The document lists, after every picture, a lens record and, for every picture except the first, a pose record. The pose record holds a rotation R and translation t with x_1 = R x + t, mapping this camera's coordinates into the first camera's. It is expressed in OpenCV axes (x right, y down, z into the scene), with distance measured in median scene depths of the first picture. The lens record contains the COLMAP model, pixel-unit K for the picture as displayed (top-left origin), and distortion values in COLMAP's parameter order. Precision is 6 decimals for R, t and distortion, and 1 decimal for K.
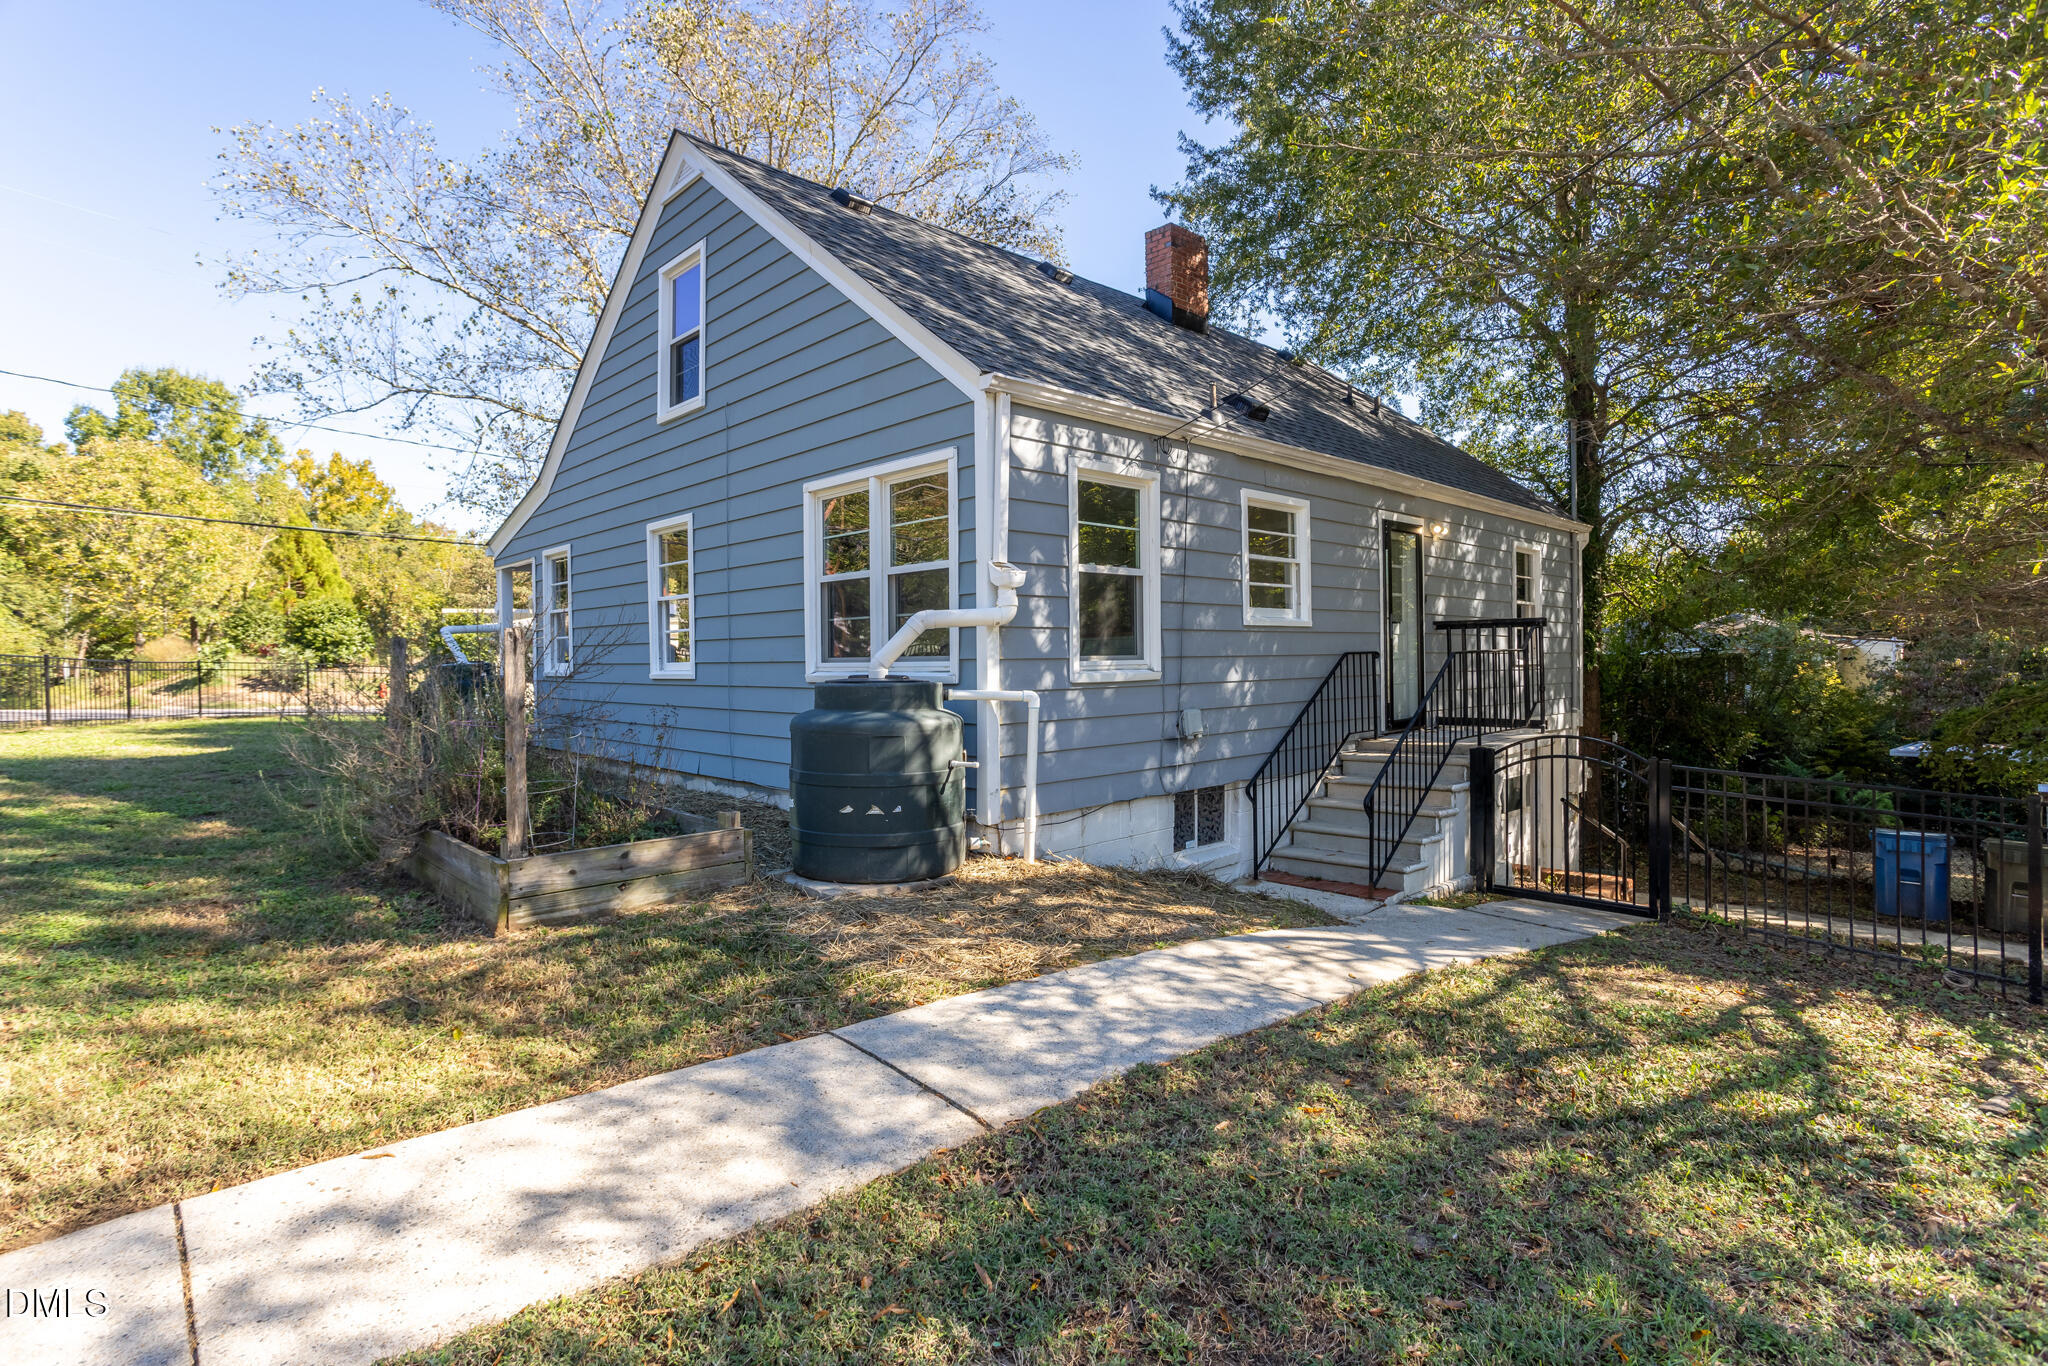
lens RADIAL K [[992.3, 0, 1020.5], [0, 992.3, 682.3], [0, 0, 1]] dist [0.002074, 0.000527]
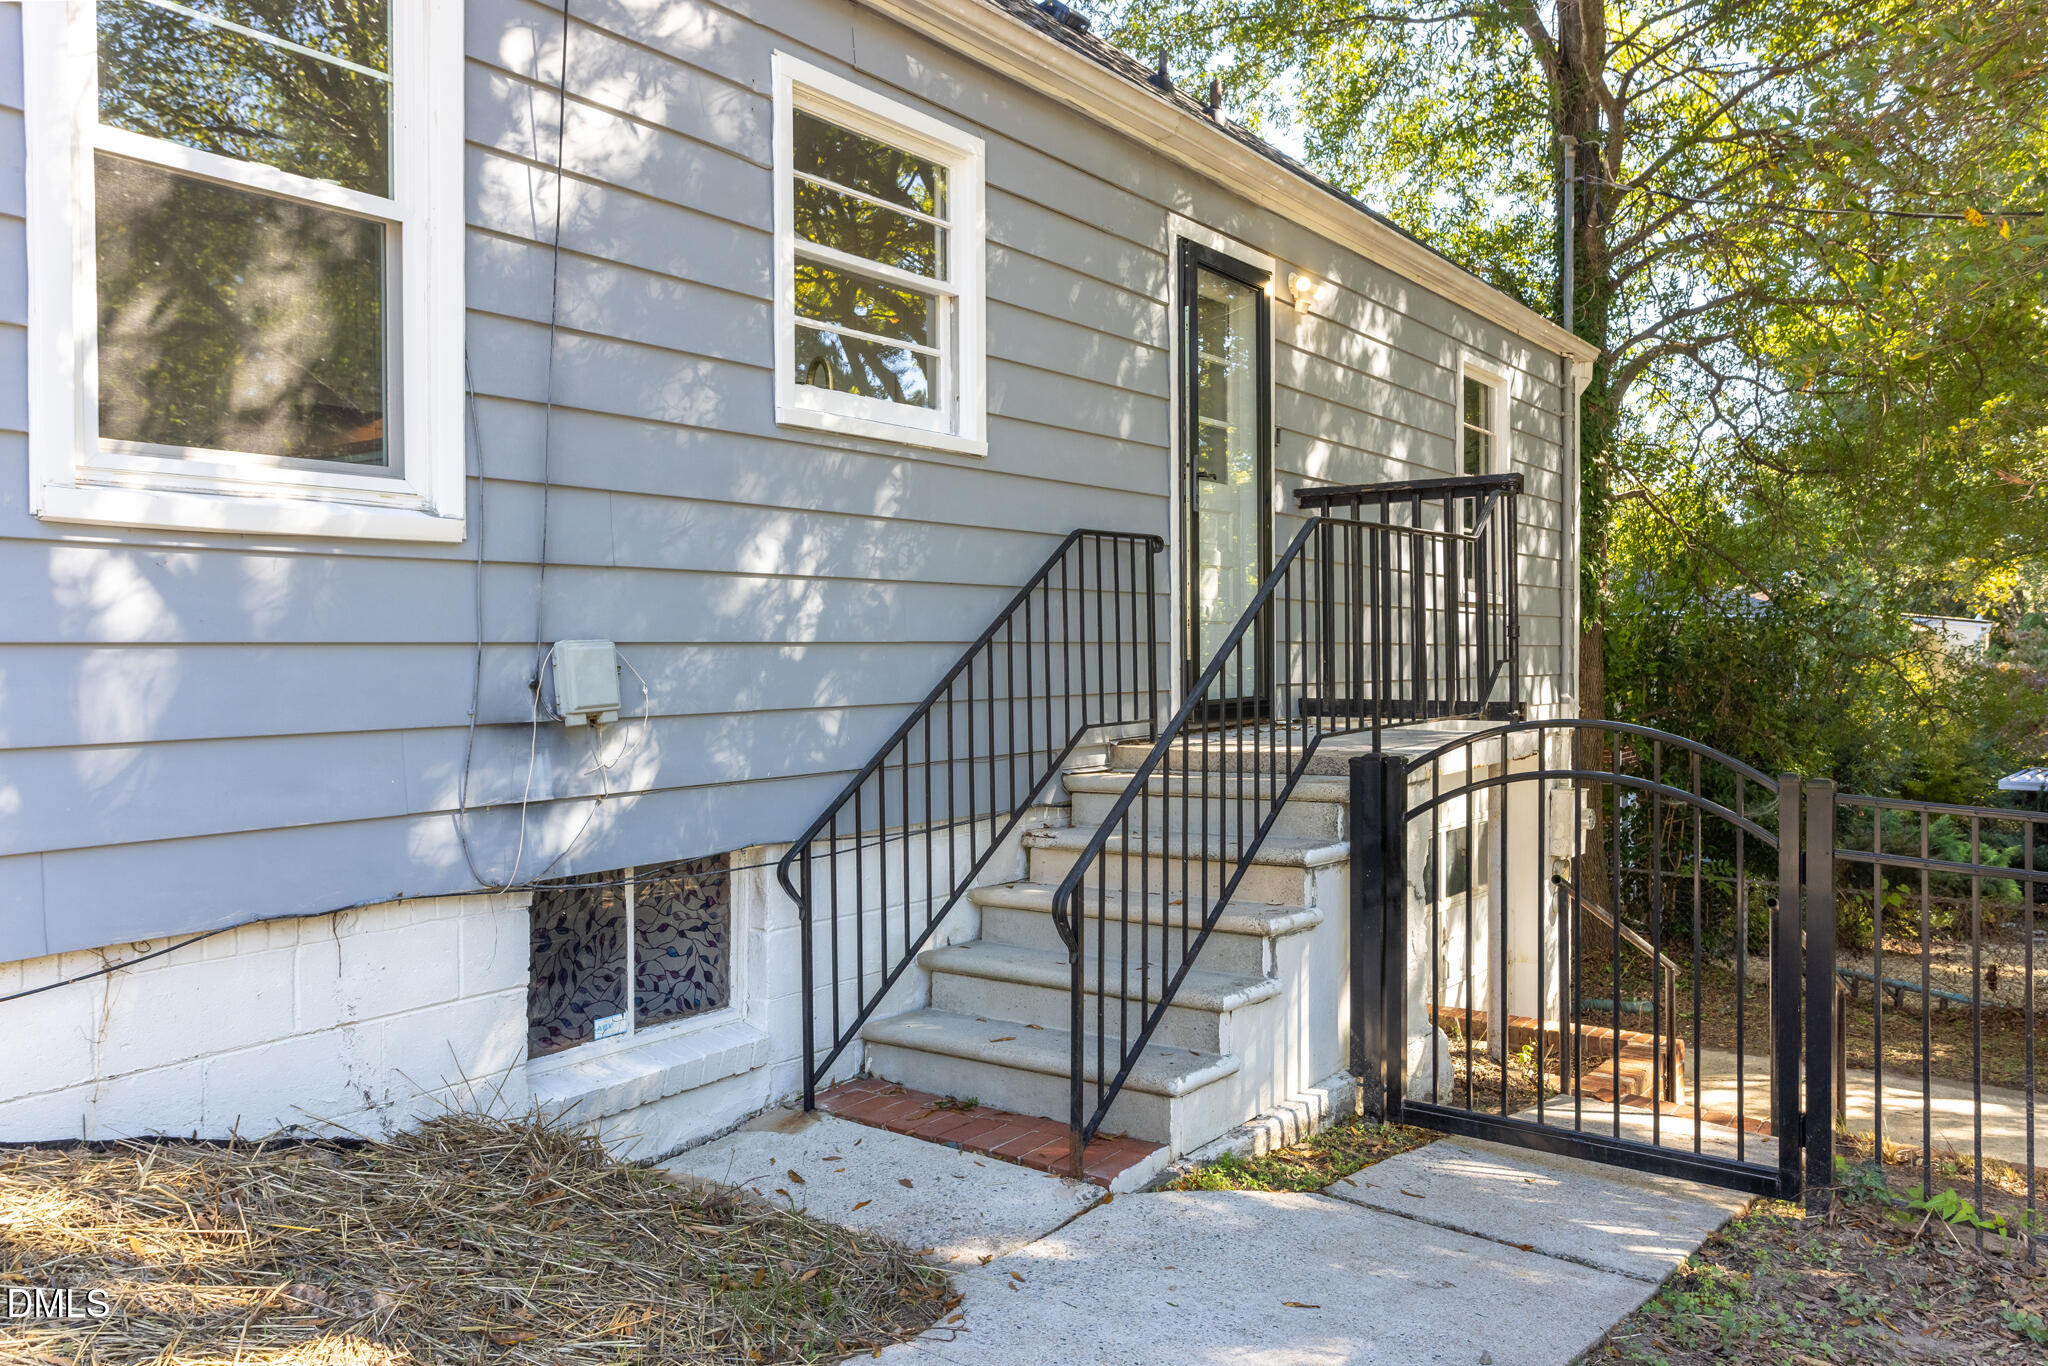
lens RADIAL K [[1564.1, 0, 1029.7], [0, 1564.1, 671.1], [0, 0, 1]] dist [-0.014783, 0.002421]
pose [[0.981883, 0.010220, 0.189215, 0.199024], [-0.008579, 0.999918, -0.009488, 0.037443], [-0.189296, 0.007693, 0.981890, 0.392319]]
